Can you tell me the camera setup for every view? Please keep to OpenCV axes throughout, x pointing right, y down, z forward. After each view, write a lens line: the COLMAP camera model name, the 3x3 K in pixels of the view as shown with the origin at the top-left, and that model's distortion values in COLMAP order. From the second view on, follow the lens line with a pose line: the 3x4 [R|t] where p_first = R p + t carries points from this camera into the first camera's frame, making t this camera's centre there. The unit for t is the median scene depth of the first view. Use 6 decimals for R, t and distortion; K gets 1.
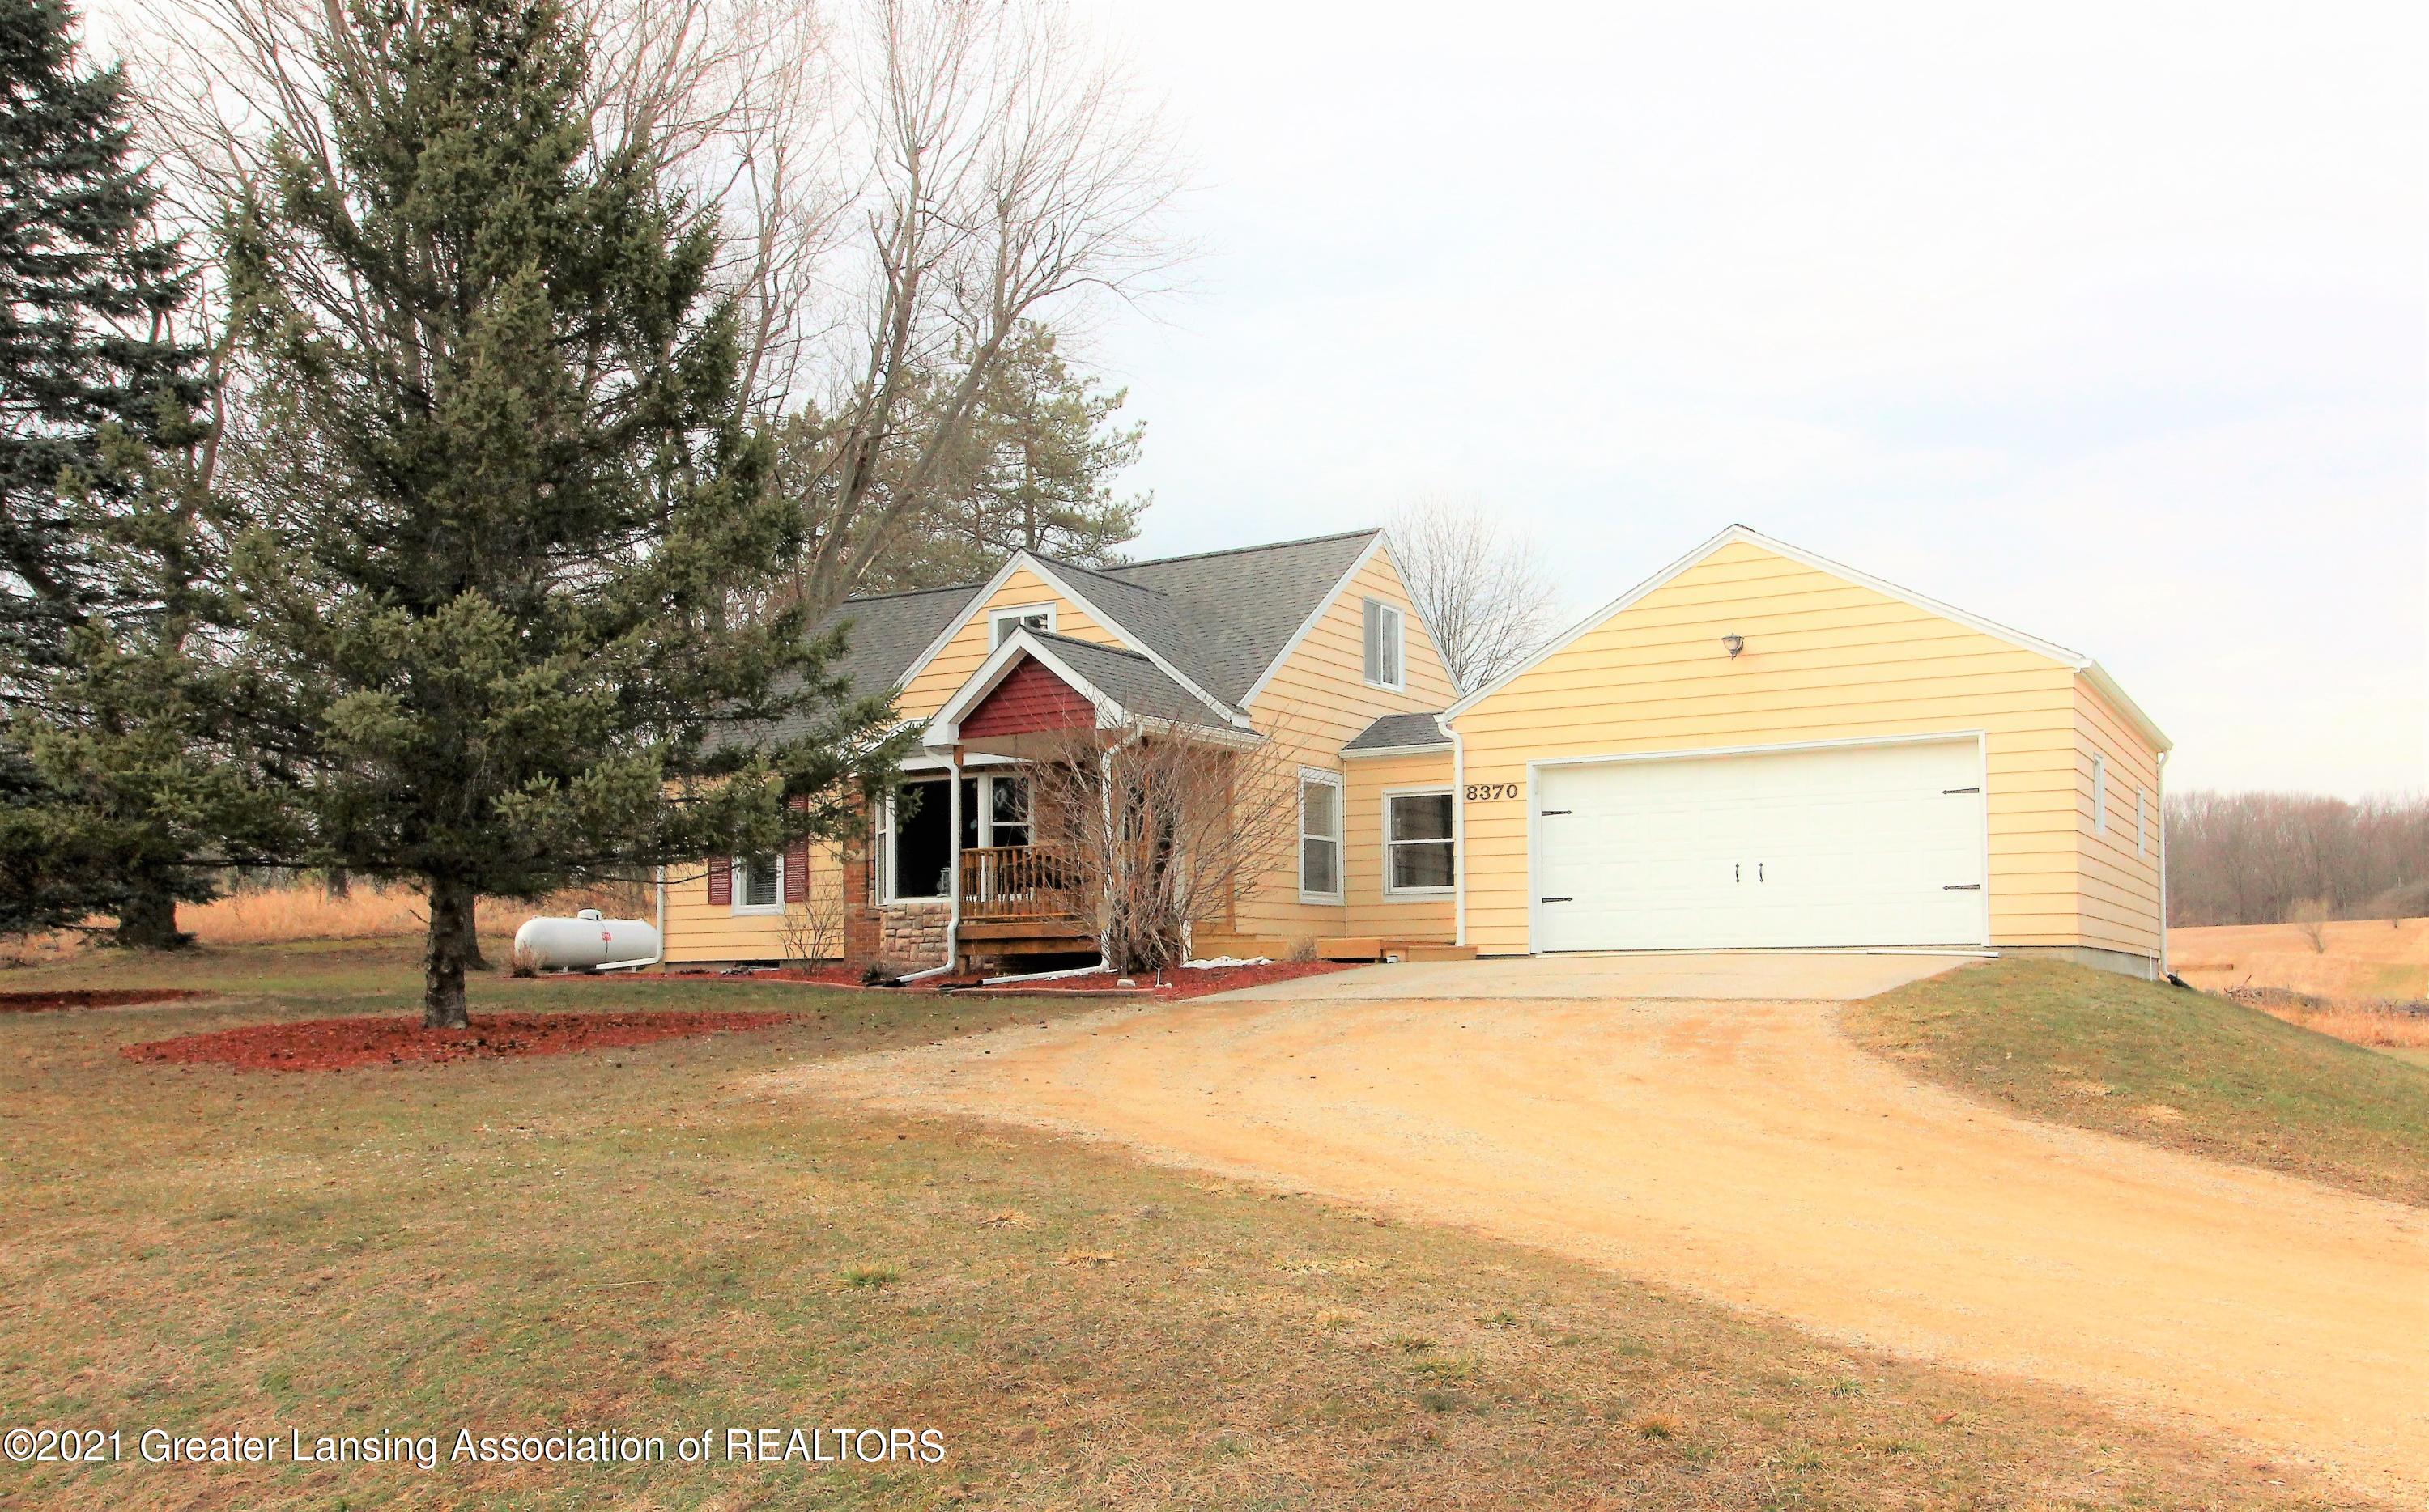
lens RADIAL K [[1952.0, 0, 1215.5], [0, 1952.0, 924.2], [0, 0, 1]] dist [-0.002008, -0.000382]
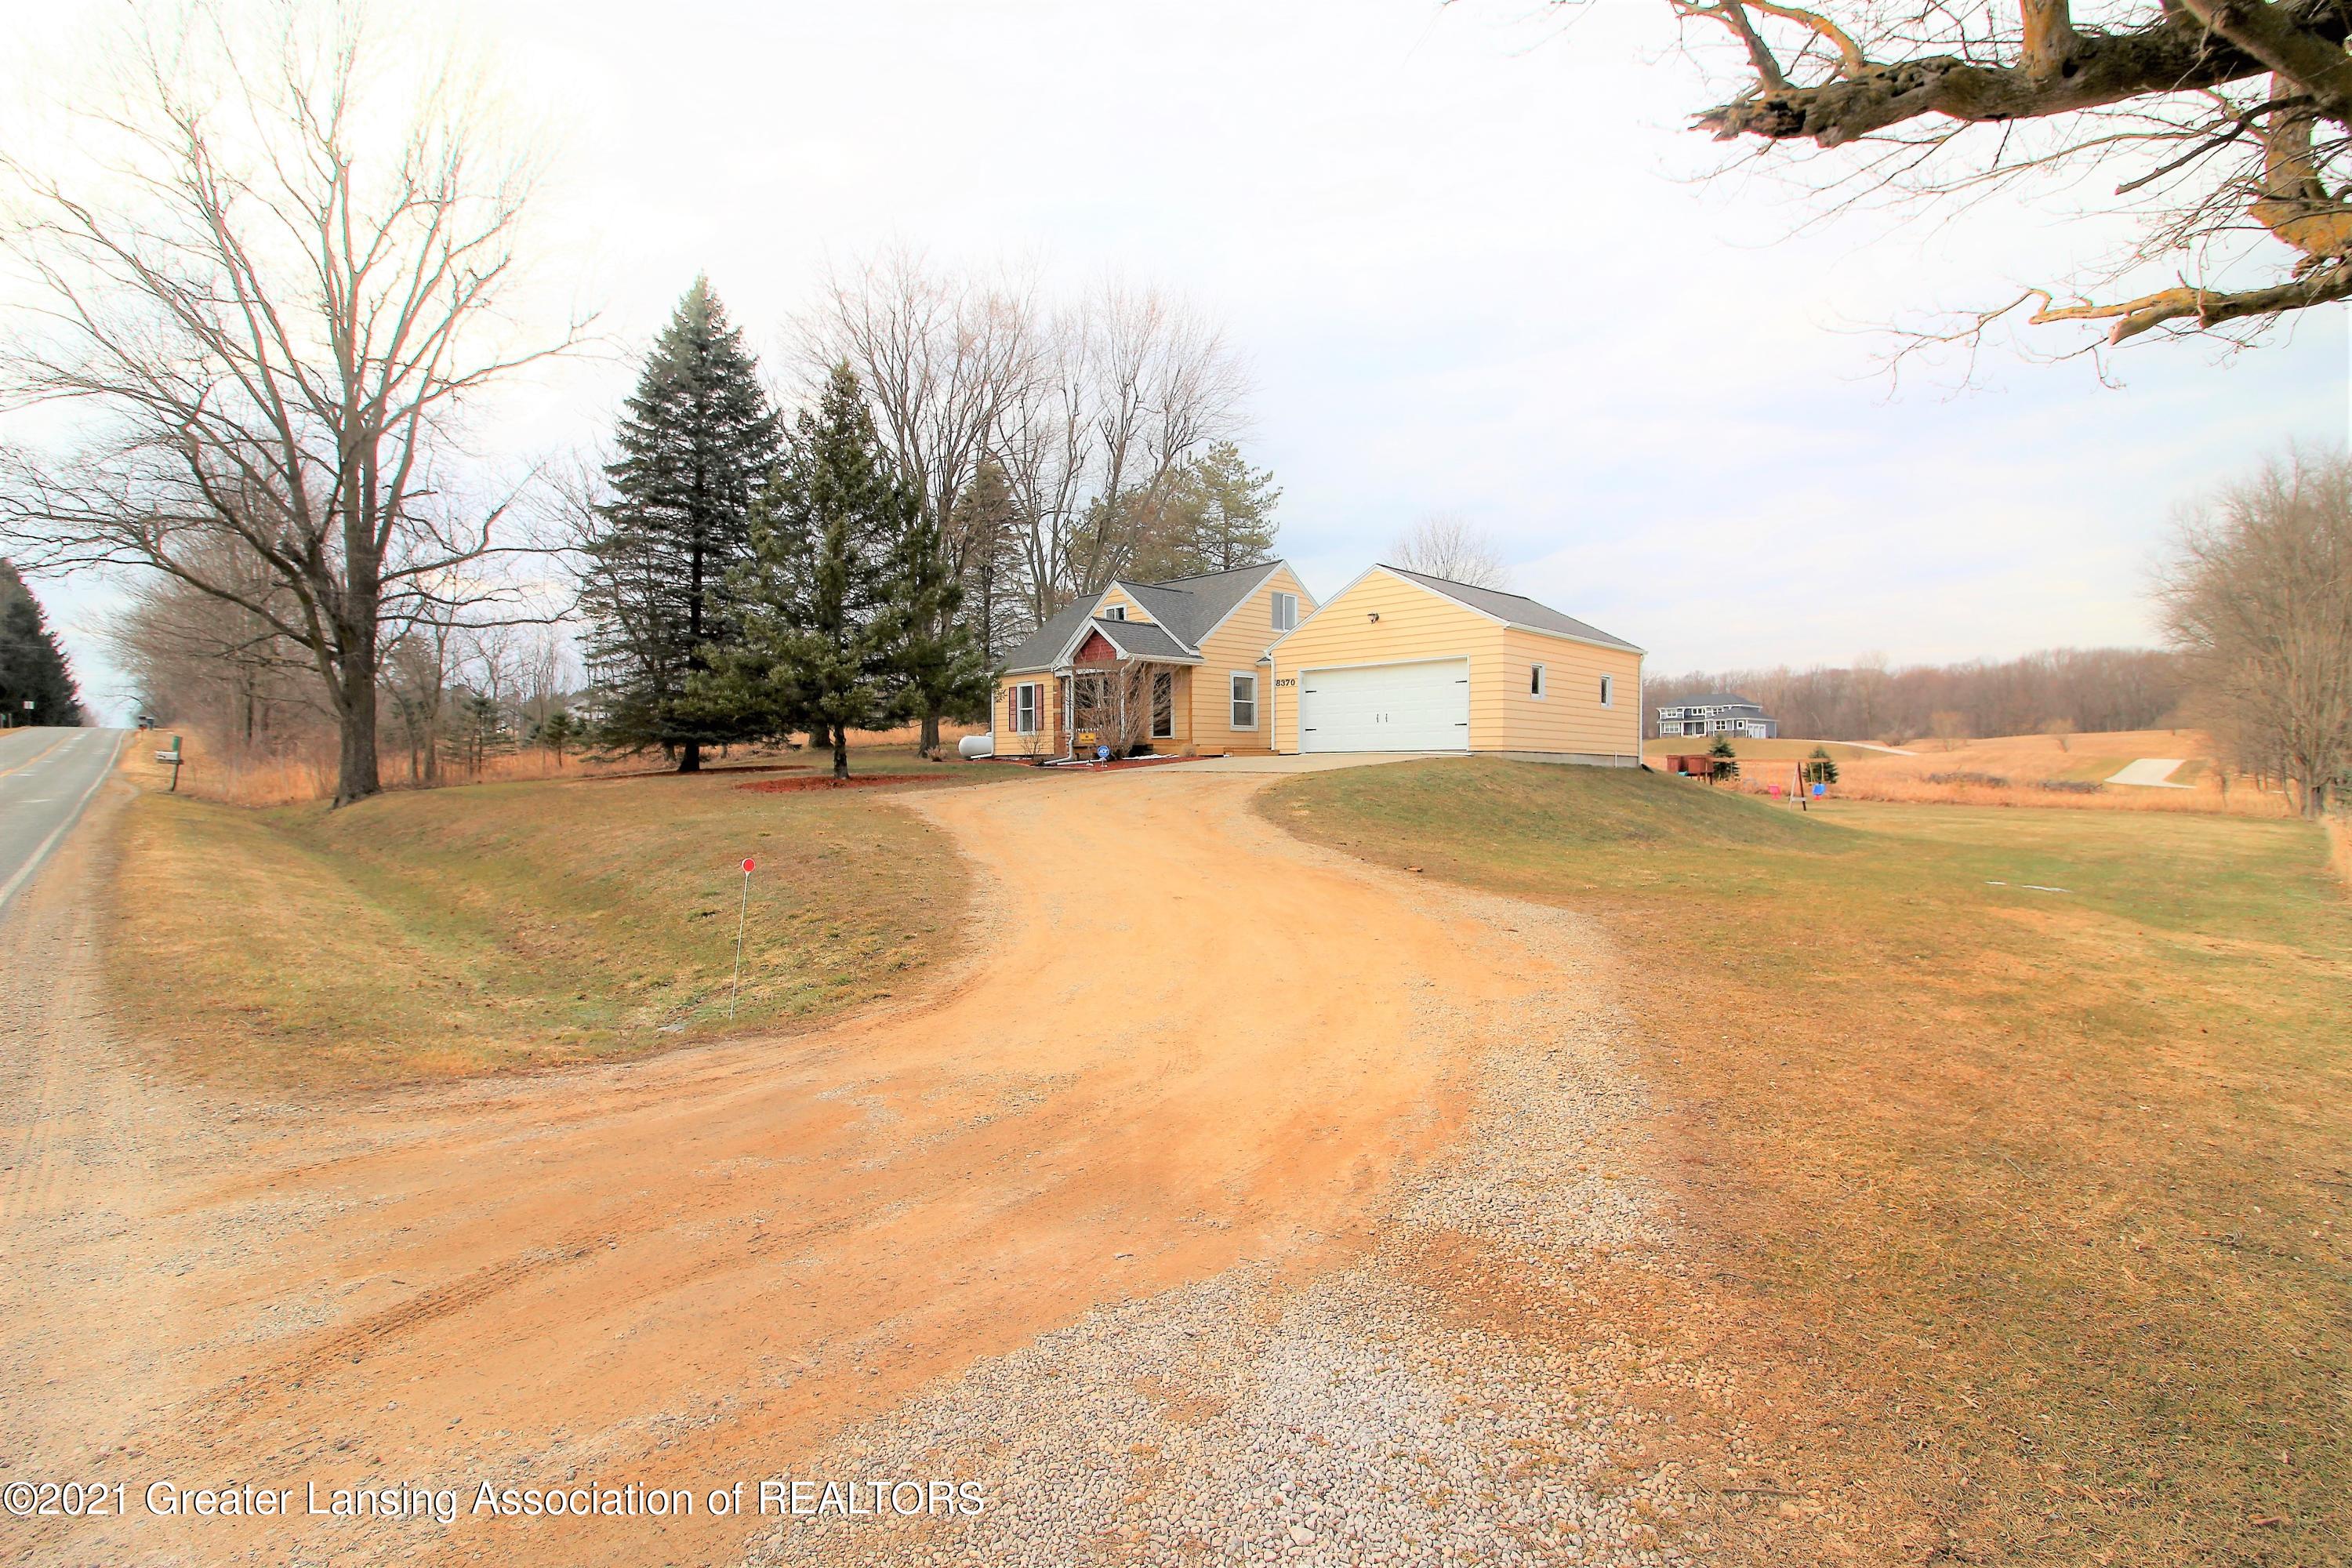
lens RADIAL K [[1121.4, 0, 1176.0], [0, 1121.4, 784.0], [0, 0, 1]] dist [0.000423, -0.000032]
pose [[0.956147, 0.011274, -0.292669, 0.383169], [0.002219, 0.998951, 0.045731, -0.008805], [0.292878, -0.044375, 0.955120, -0.286320]]
